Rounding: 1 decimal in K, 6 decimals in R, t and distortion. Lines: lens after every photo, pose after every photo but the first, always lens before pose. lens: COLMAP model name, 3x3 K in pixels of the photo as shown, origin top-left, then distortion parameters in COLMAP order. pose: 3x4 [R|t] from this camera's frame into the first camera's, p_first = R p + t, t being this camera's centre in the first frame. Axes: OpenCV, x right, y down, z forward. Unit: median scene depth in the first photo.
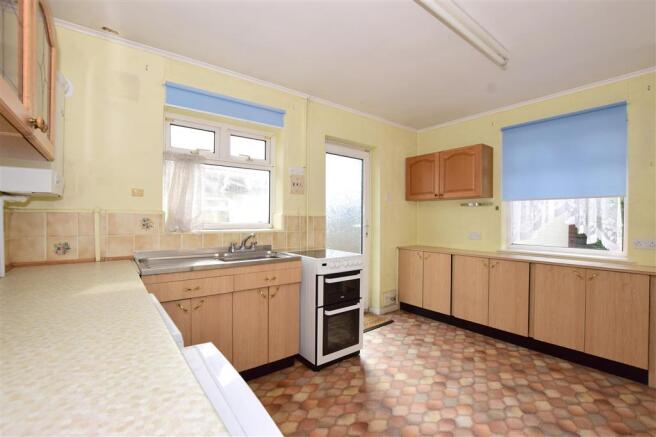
lens RADIAL K [[287.1, 0, 328.6], [0, 287.1, 219.0], [0, 0, 1]] dist [-0.032644, 0.002239]
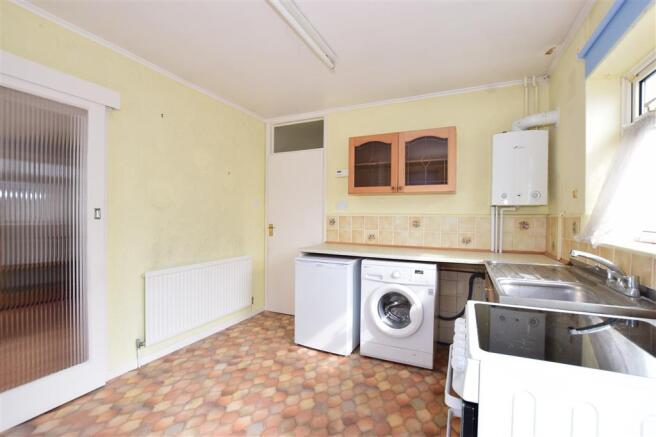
lens RADIAL K [[287.1, 0, 328.6], [0, 287.1, 218.9], [0, 0, 1]] dist [-0.032644, 0.002239]
pose [[-0.889323, -0.013557, -0.457079, 0.559214], [-0.019860, 0.999762, 0.008989, -0.009323], [0.456848, 0.017072, -0.889381, 2.077504]]
